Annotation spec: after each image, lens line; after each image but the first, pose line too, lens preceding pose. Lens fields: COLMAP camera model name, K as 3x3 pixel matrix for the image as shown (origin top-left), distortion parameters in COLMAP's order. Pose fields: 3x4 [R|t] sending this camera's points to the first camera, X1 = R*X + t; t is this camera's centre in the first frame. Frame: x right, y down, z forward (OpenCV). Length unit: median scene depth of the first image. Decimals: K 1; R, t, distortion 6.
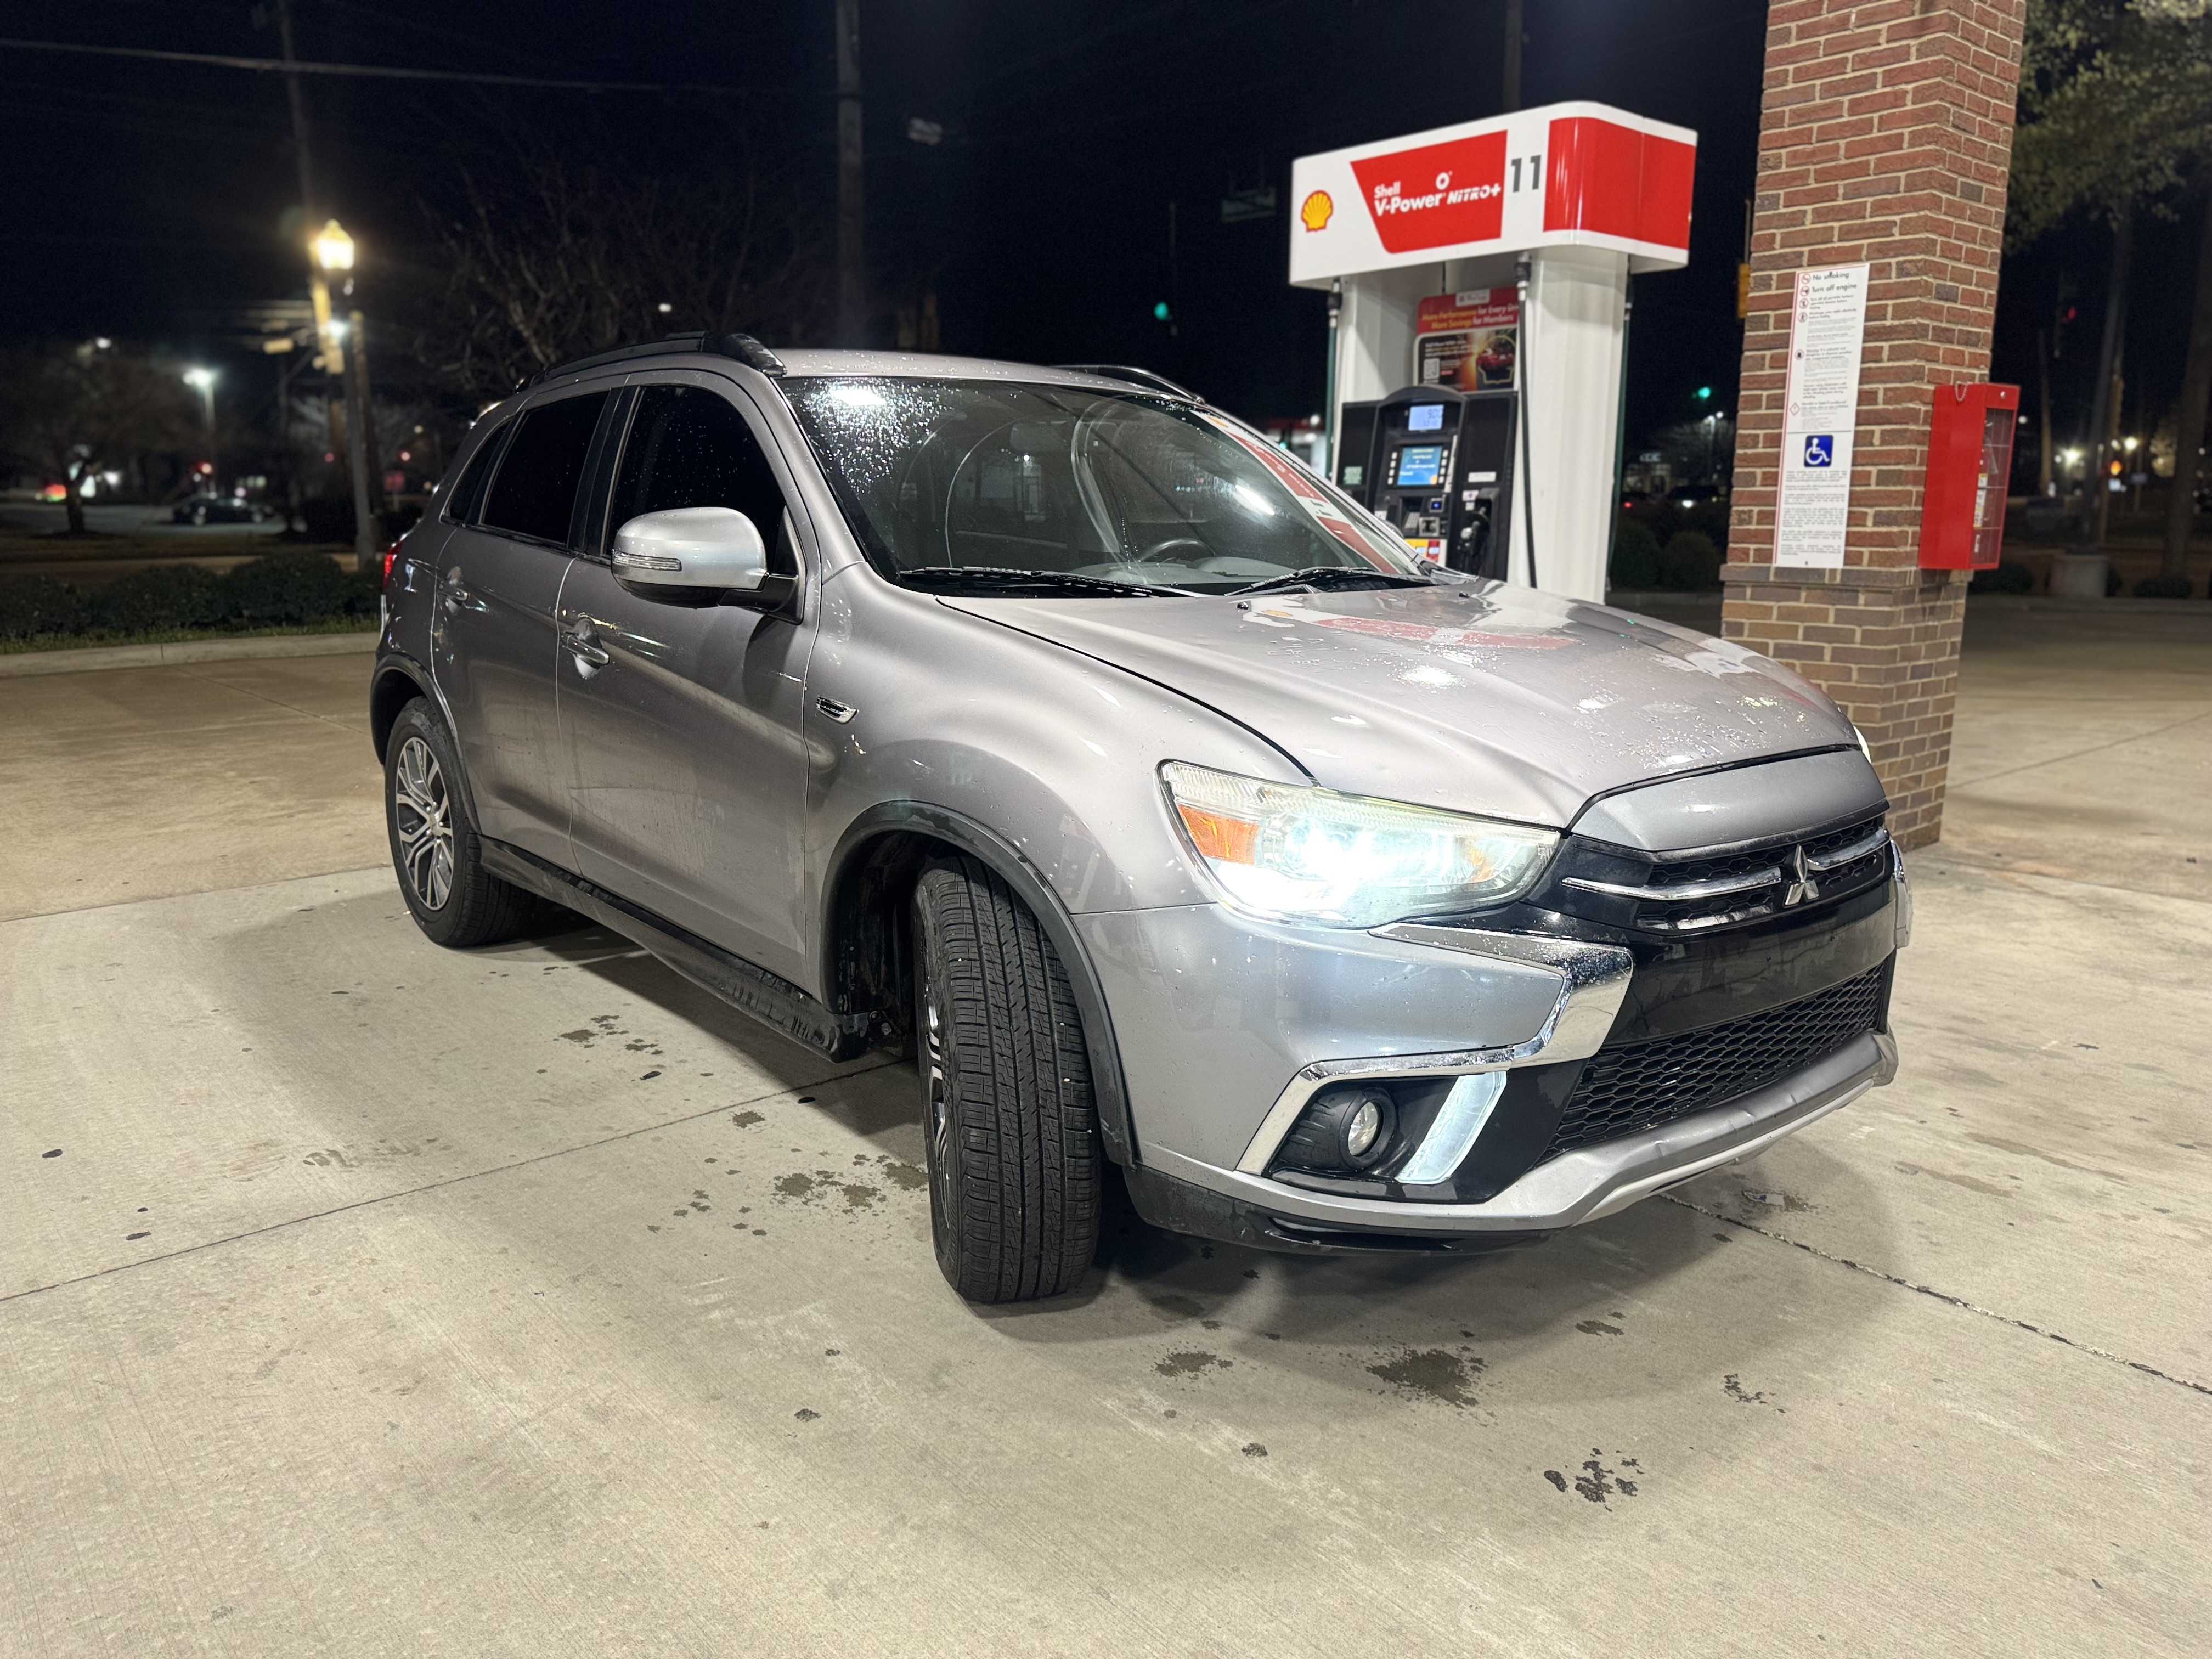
lens RADIAL K [[1588.9, 0, 1070.2], [0, 1588.9, 876.6], [0, 0, 1]] dist [0.037922, -0.052858]
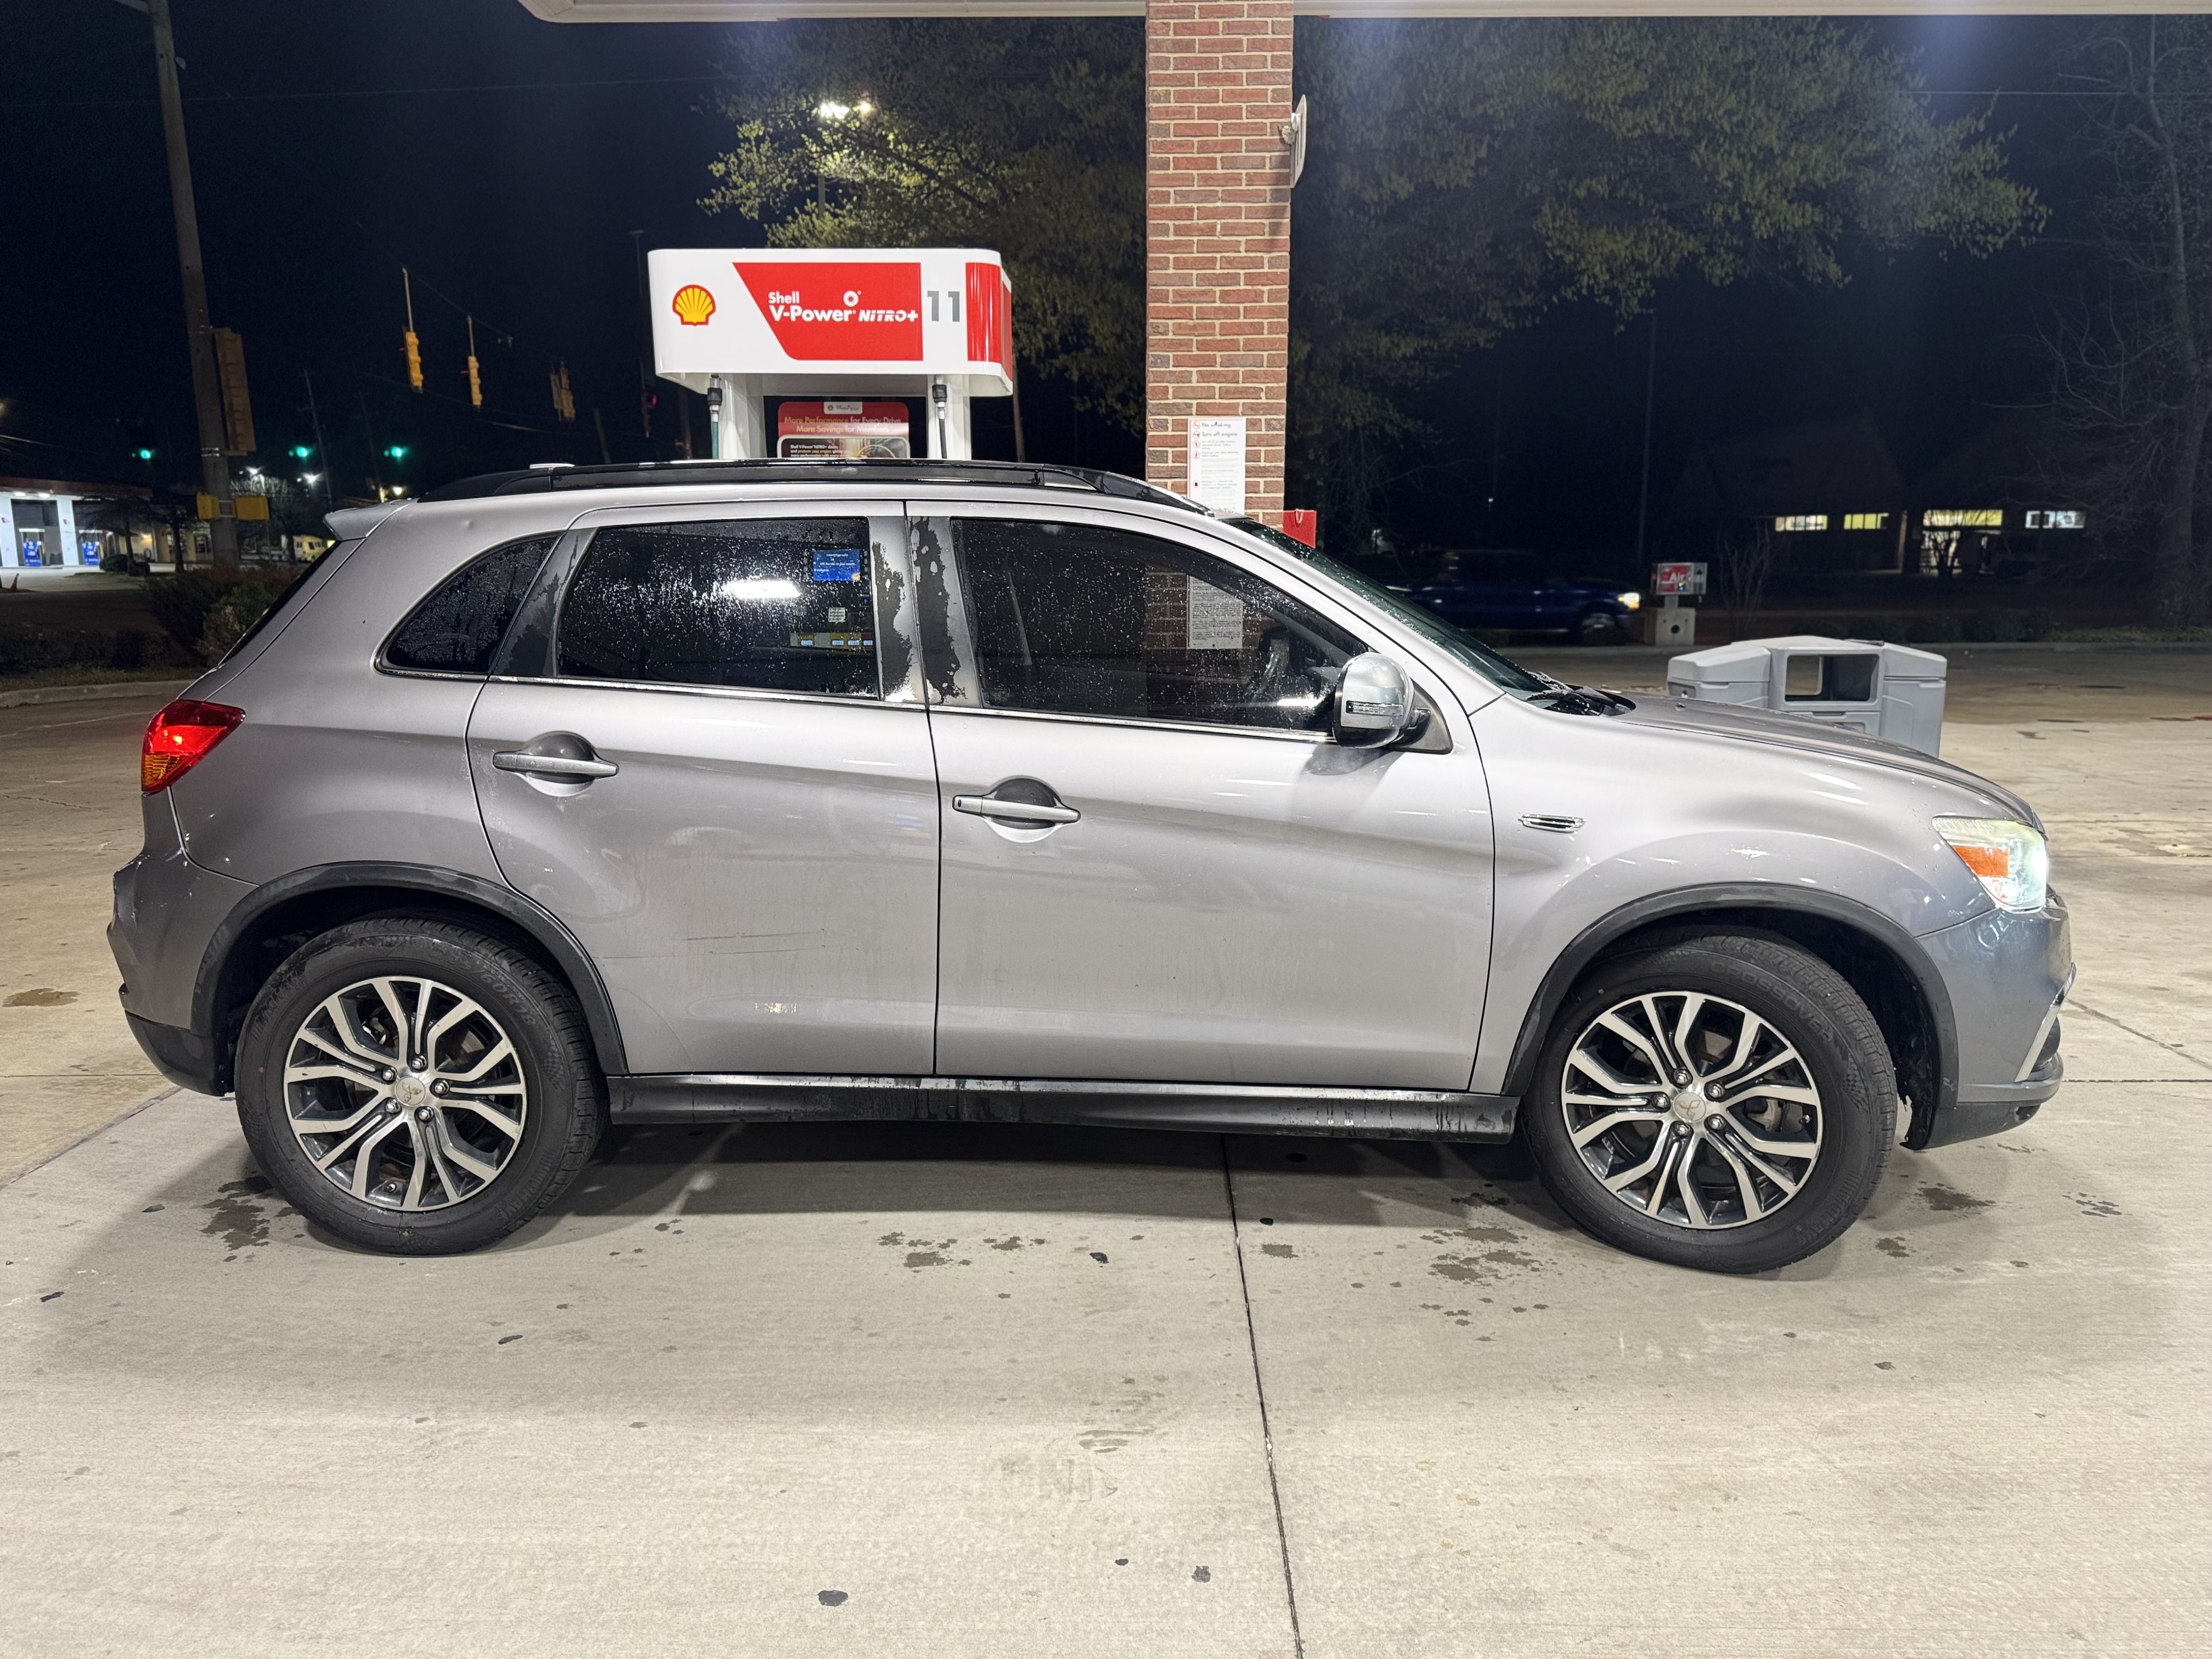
lens RADIAL K [[1588.9, 0, 1126.3], [0, 1588.9, 908.6], [0, 0, 1]] dist [0.037922, -0.052858]
pose [[0.646159, -0.163783, 0.745422, -0.597173], [0.177808, 0.982131, 0.061661, -0.084515], [-0.742201, 0.092699, 0.663735, 0.237380]]
